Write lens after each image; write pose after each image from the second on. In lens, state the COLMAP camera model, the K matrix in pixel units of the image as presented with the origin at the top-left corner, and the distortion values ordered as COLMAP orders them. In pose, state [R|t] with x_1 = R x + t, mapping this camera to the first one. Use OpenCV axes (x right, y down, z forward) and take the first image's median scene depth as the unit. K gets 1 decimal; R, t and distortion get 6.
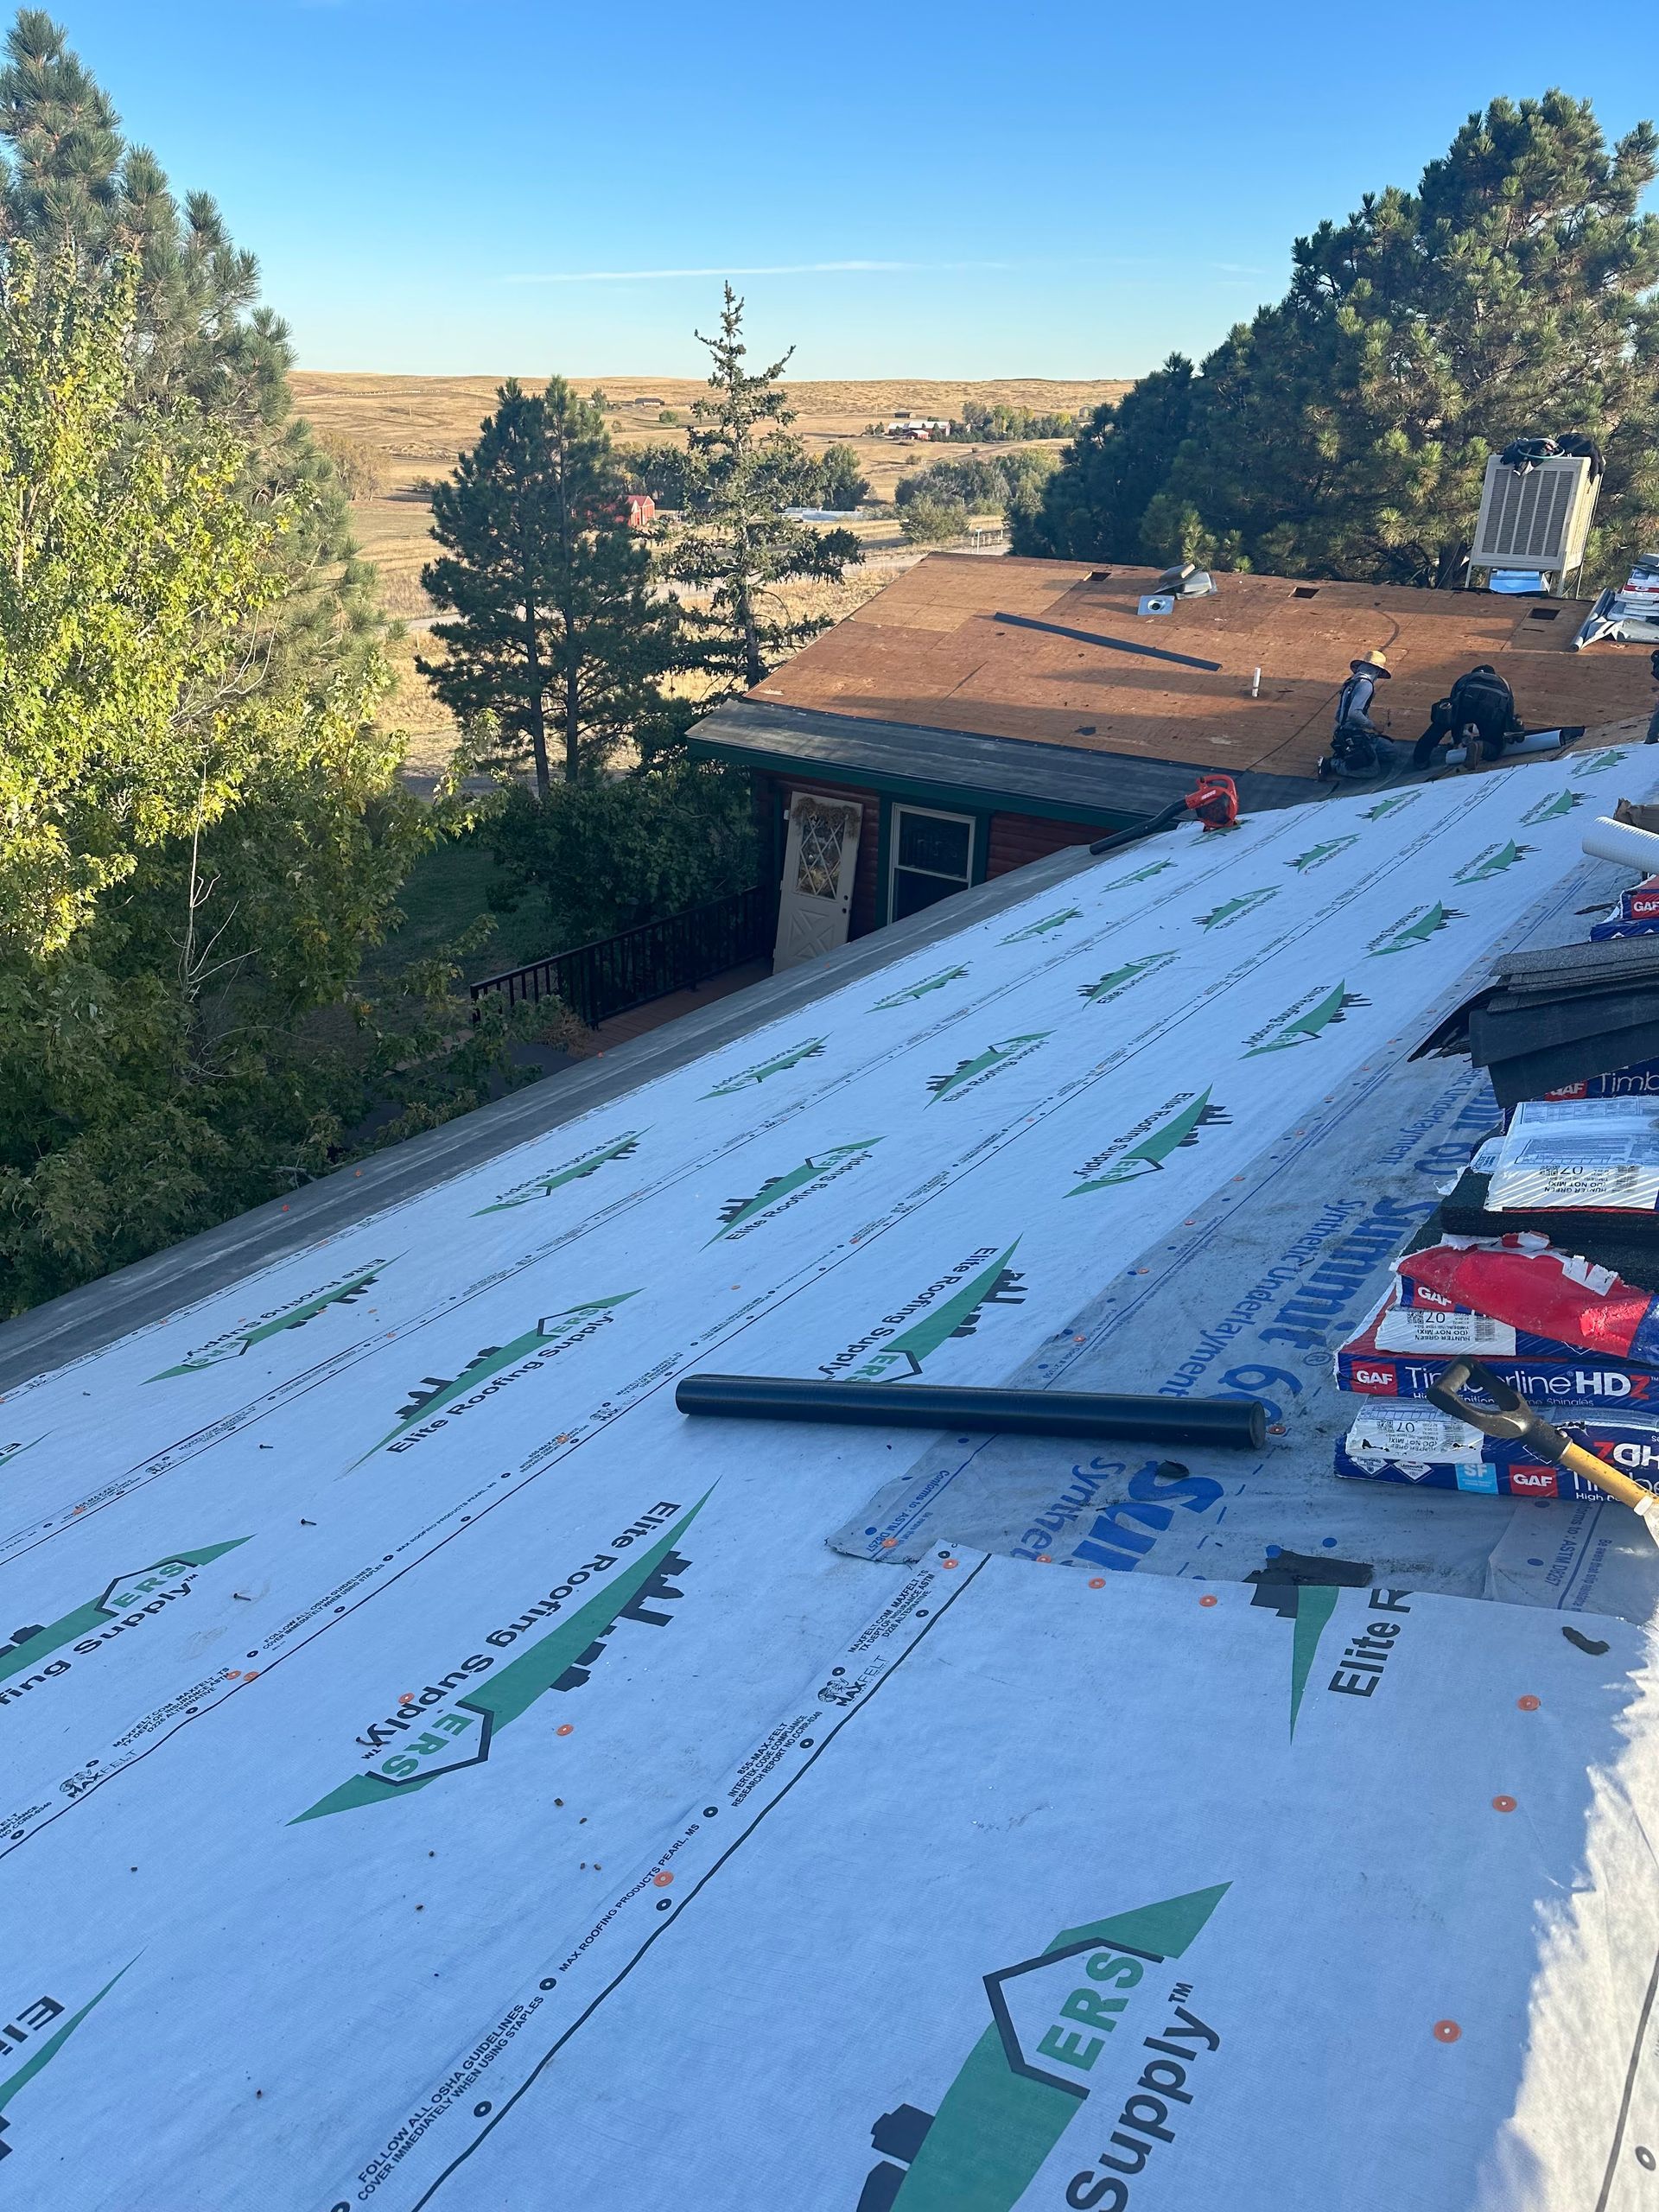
lens RADIAL K [[1648.3, 0, 828.6], [0, 1648.3, 1019.4], [0, 0, 1]] dist [0.011422, -0.004881]
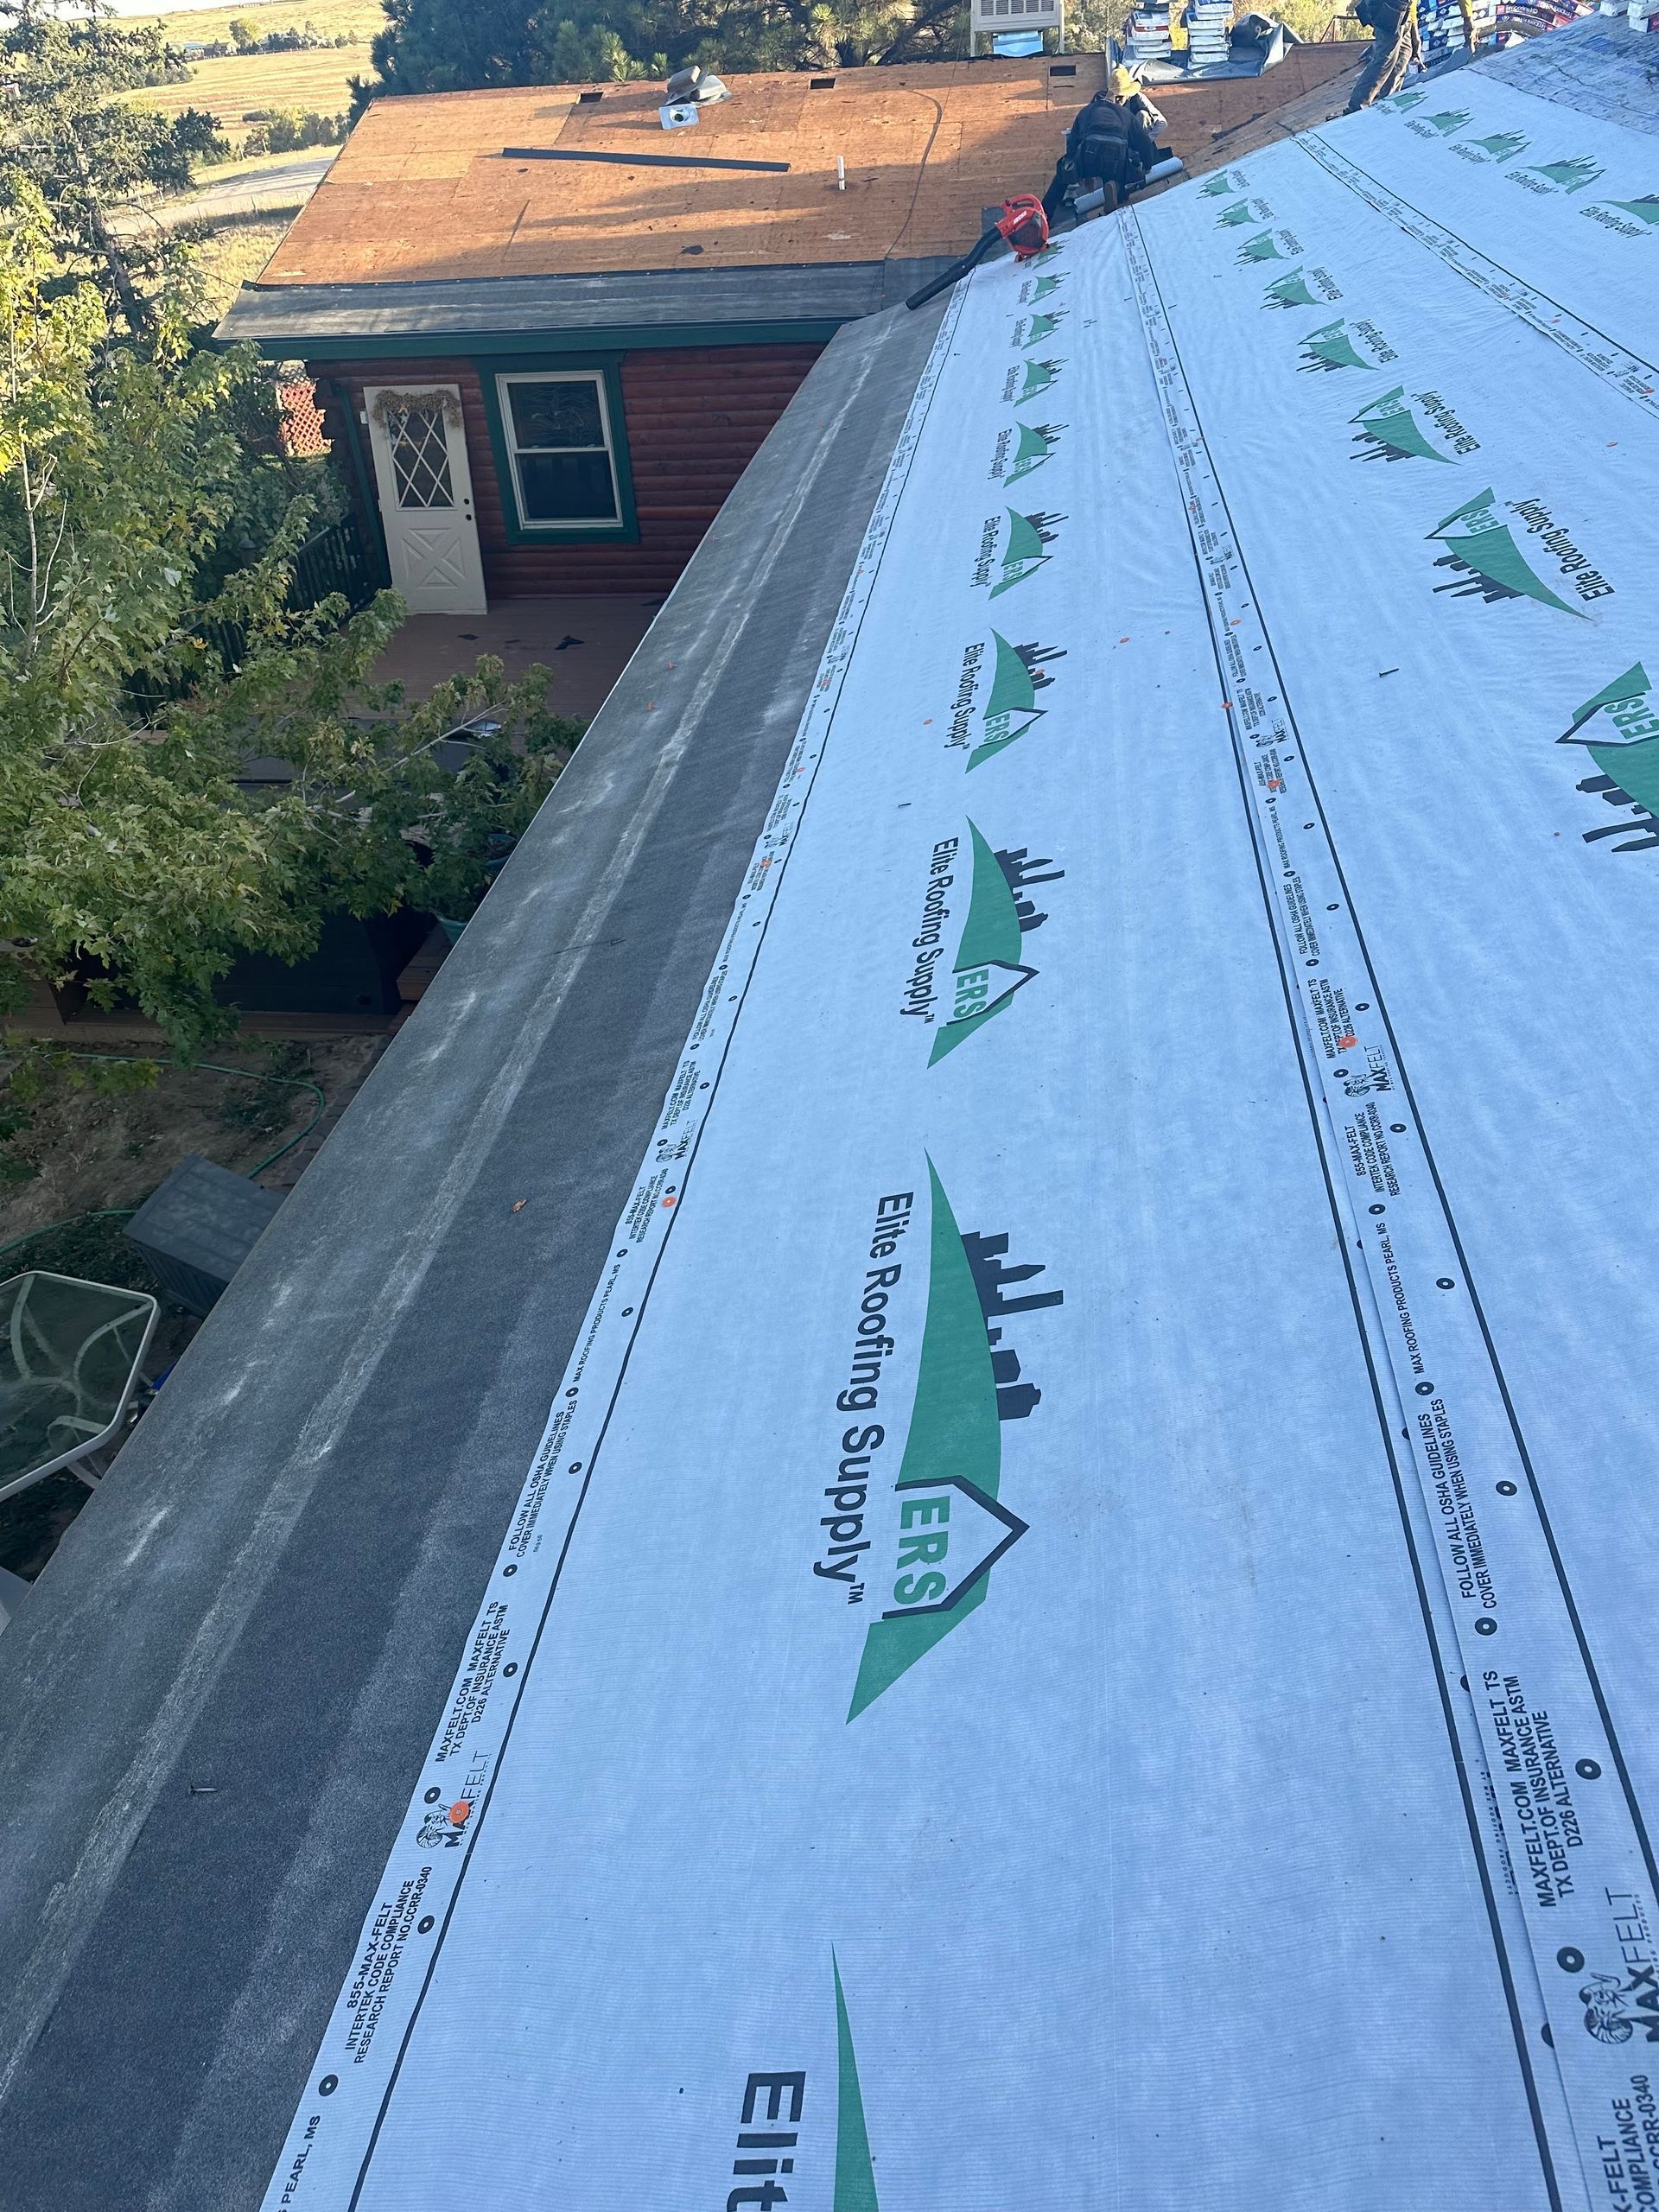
lens RADIAL K [[1648.3, 0, 828.6], [0, 1648.3, 1019.4], [0, 0, 1]] dist [0.011422, -0.004881]
pose [[0.874147, -0.310882, 0.373121, -0.181142], [0.241370, 0.944770, 0.221696, 0.030563], [-0.421435, -0.103735, 0.900906, 0.073588]]
